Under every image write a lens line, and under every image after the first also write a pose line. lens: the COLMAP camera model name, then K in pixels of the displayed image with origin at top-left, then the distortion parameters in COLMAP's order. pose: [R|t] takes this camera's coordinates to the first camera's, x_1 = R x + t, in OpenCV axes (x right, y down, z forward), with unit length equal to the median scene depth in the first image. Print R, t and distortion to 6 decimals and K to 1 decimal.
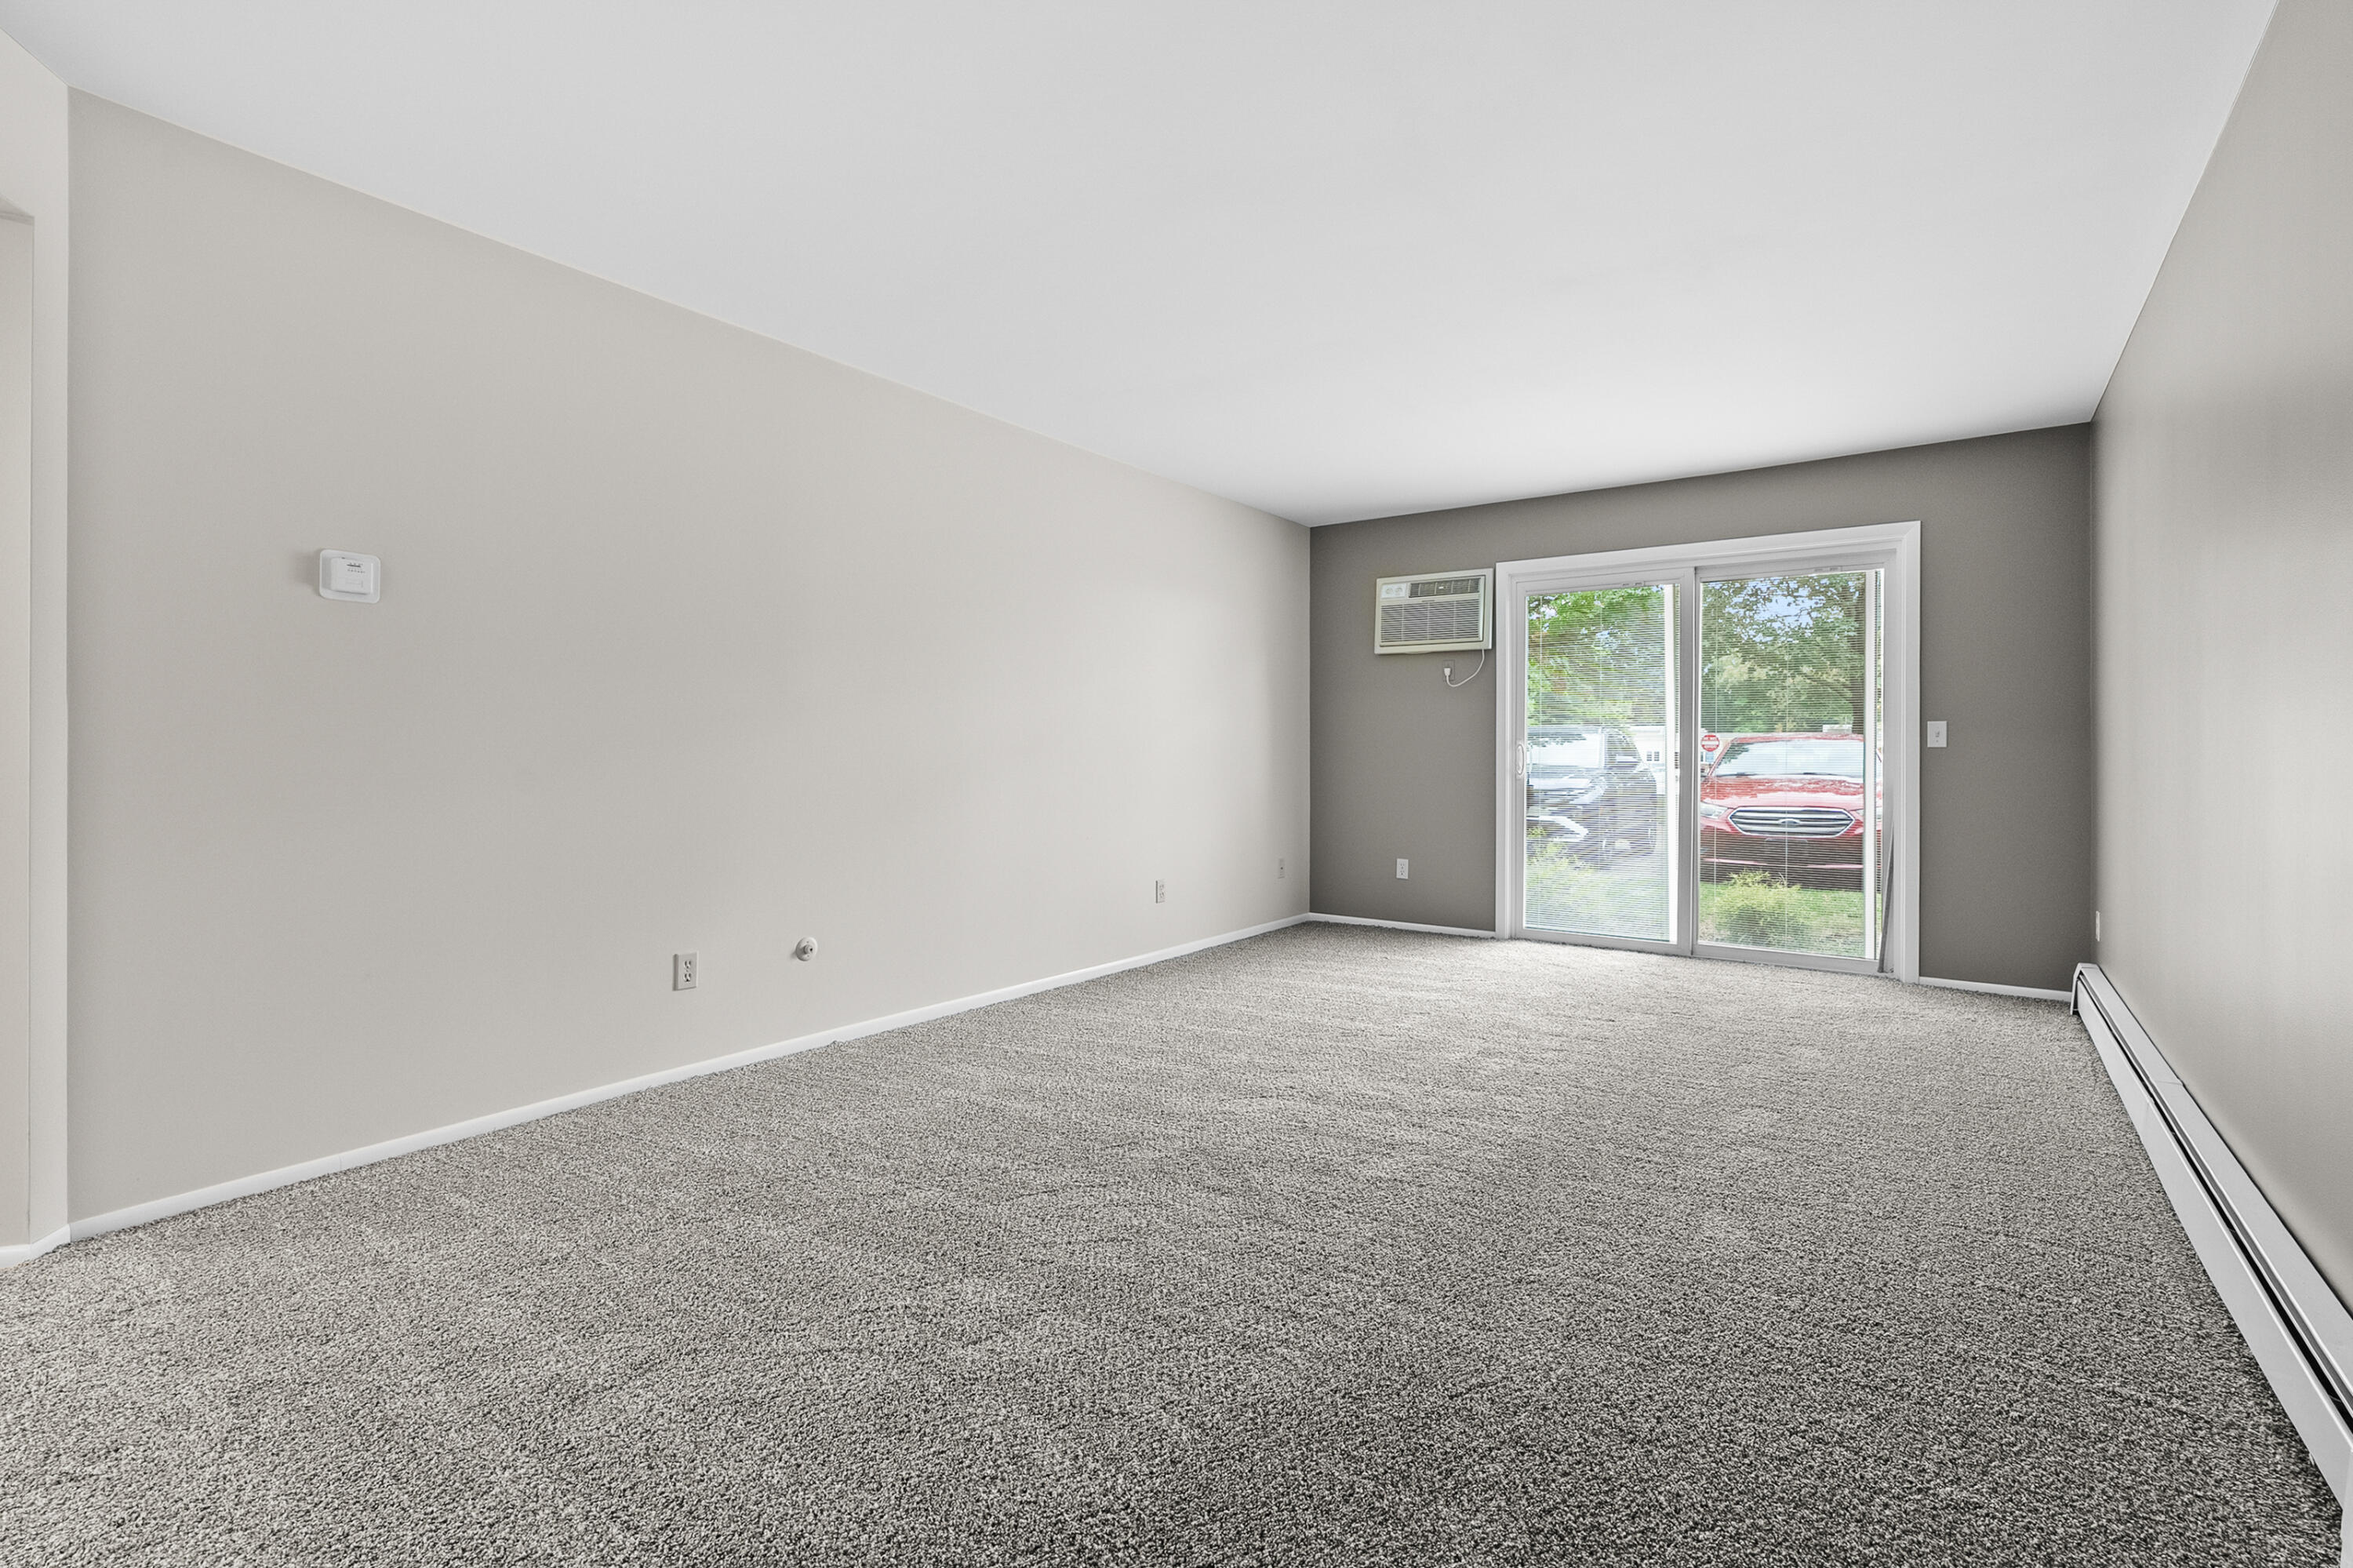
lens RADIAL K [[1079.7, 0, 1092.3], [0, 1079.7, 748.8], [0, 0, 1]] dist [-0.004466, 0.000834]
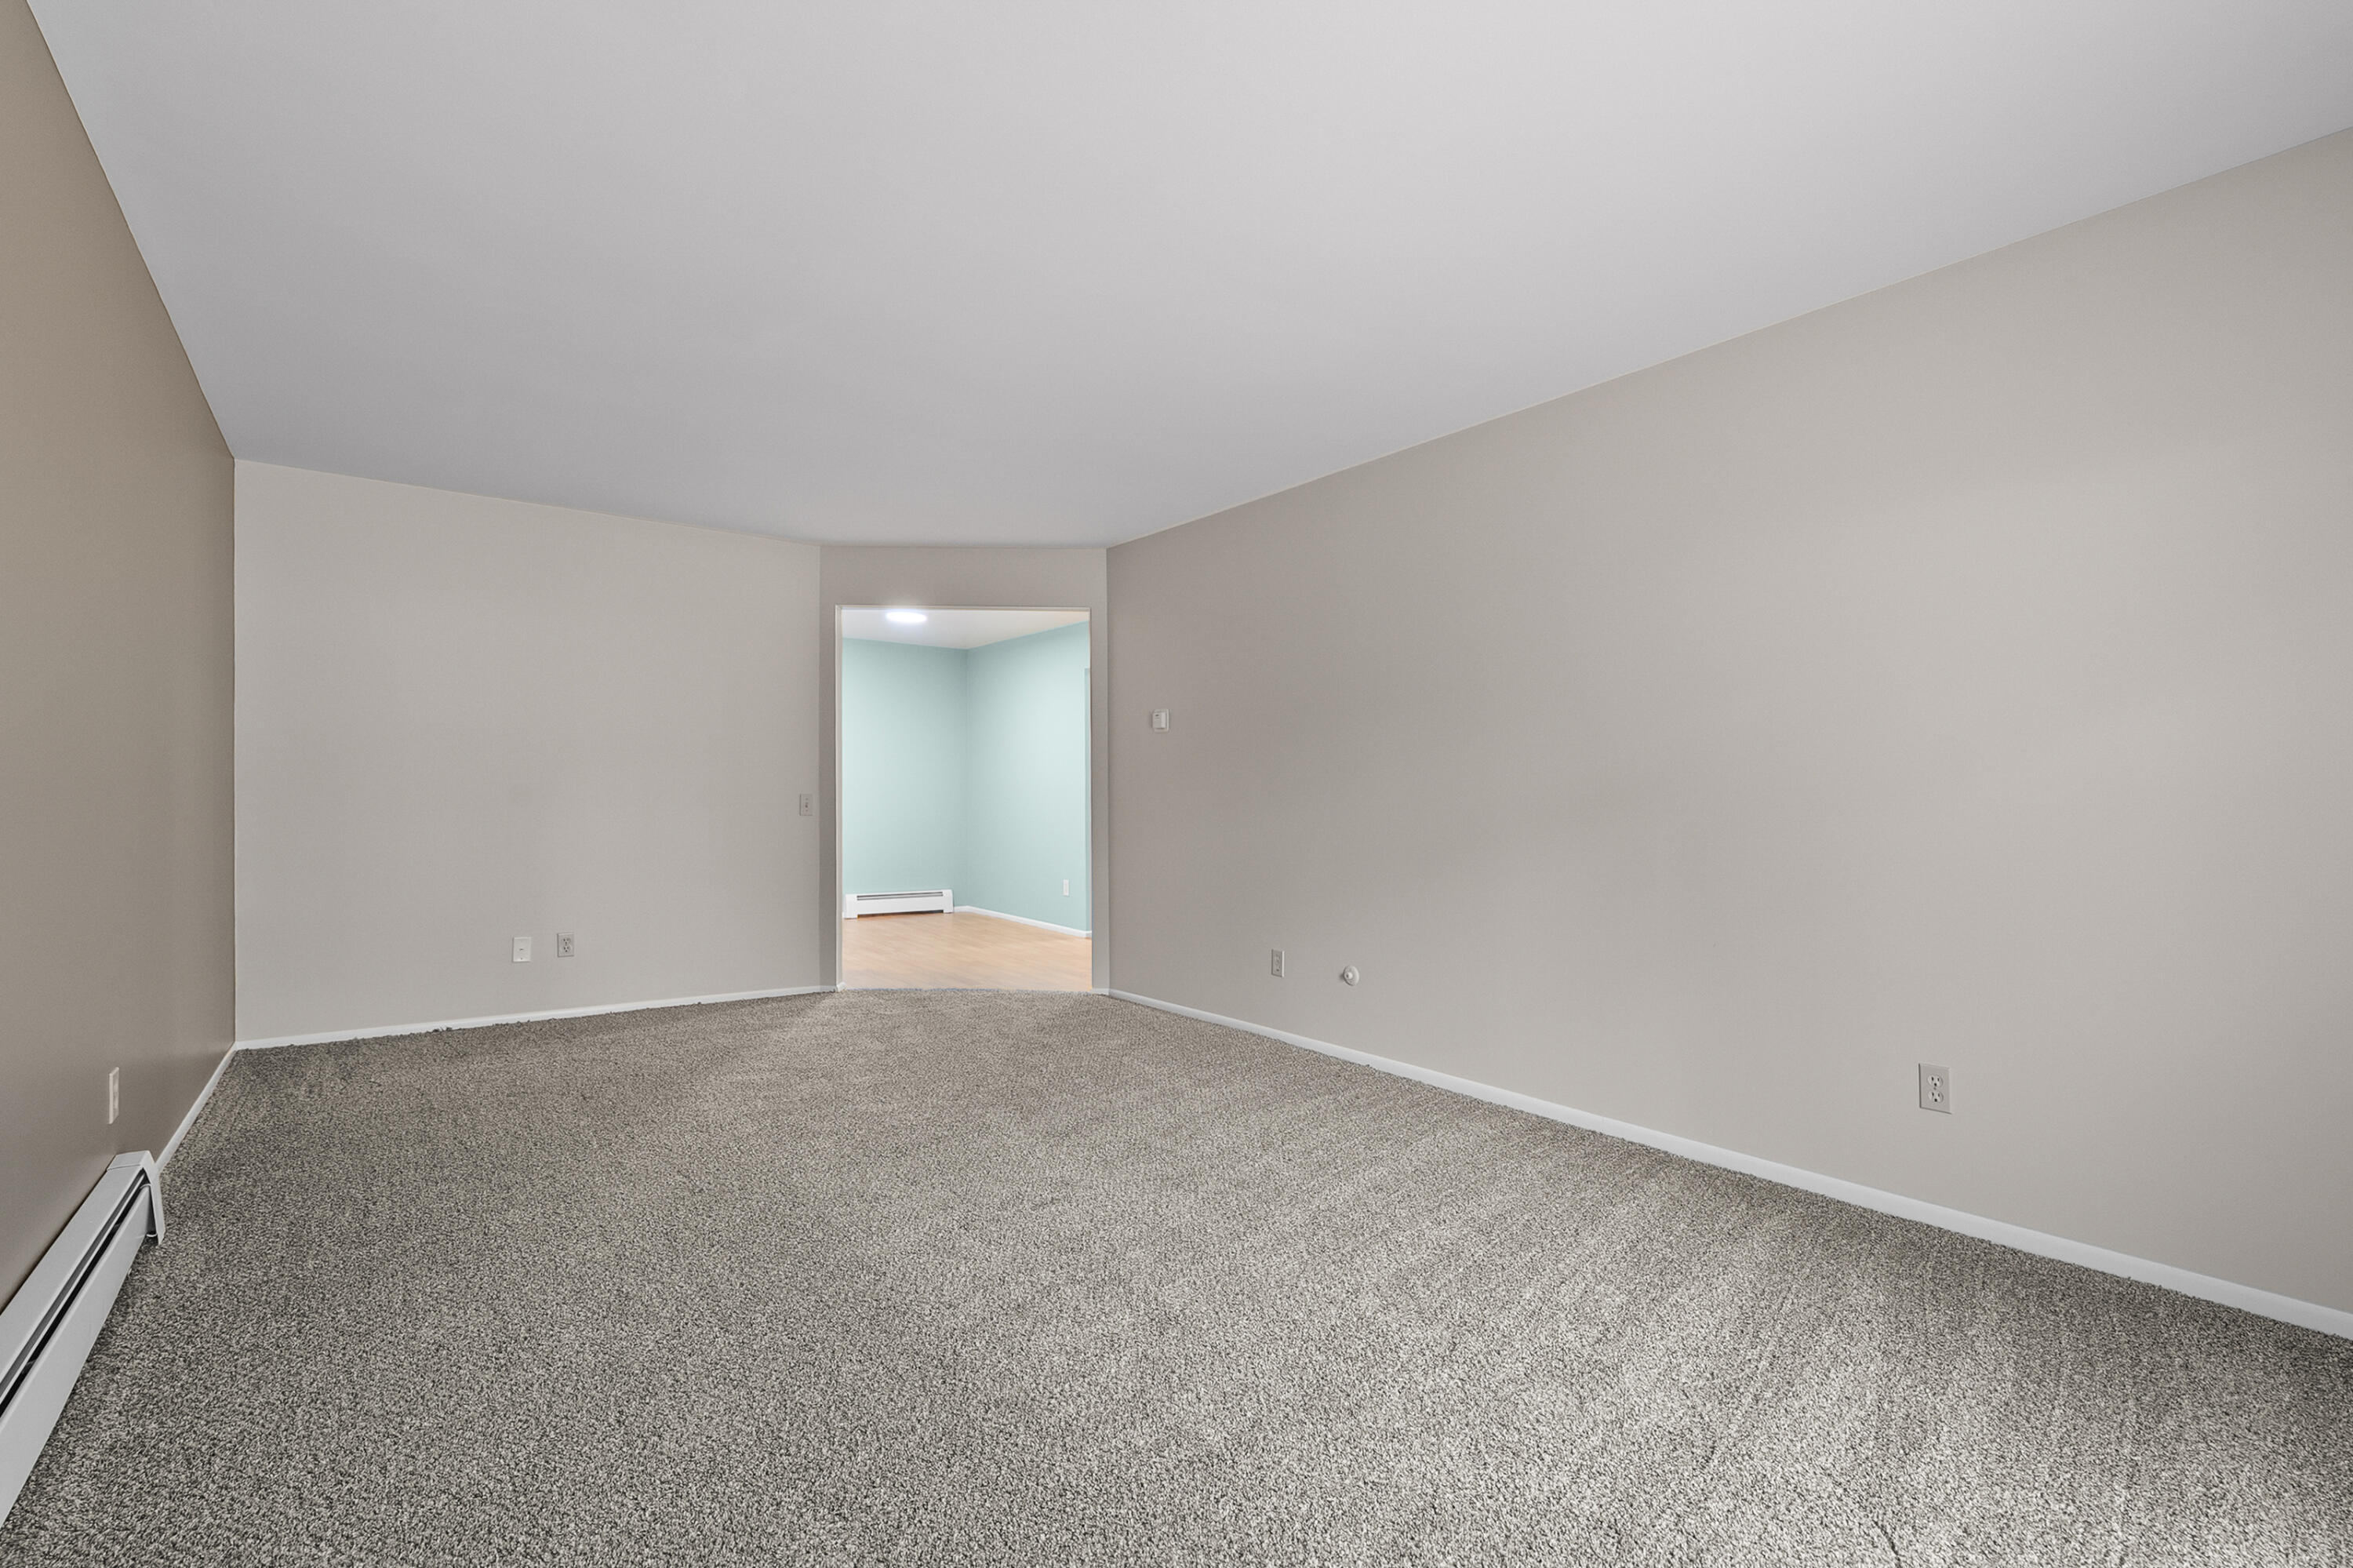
lens RADIAL K [[1079.7, 0, 1171.4], [0, 1079.7, 795.5], [0, 0, 1]] dist [-0.004466, 0.000834]
pose [[-0.266579, -0.006895, -0.963788, 1.047802], [-0.005442, 0.999969, -0.005649, -0.003679], [0.963798, 0.003739, -0.266609, 1.279877]]
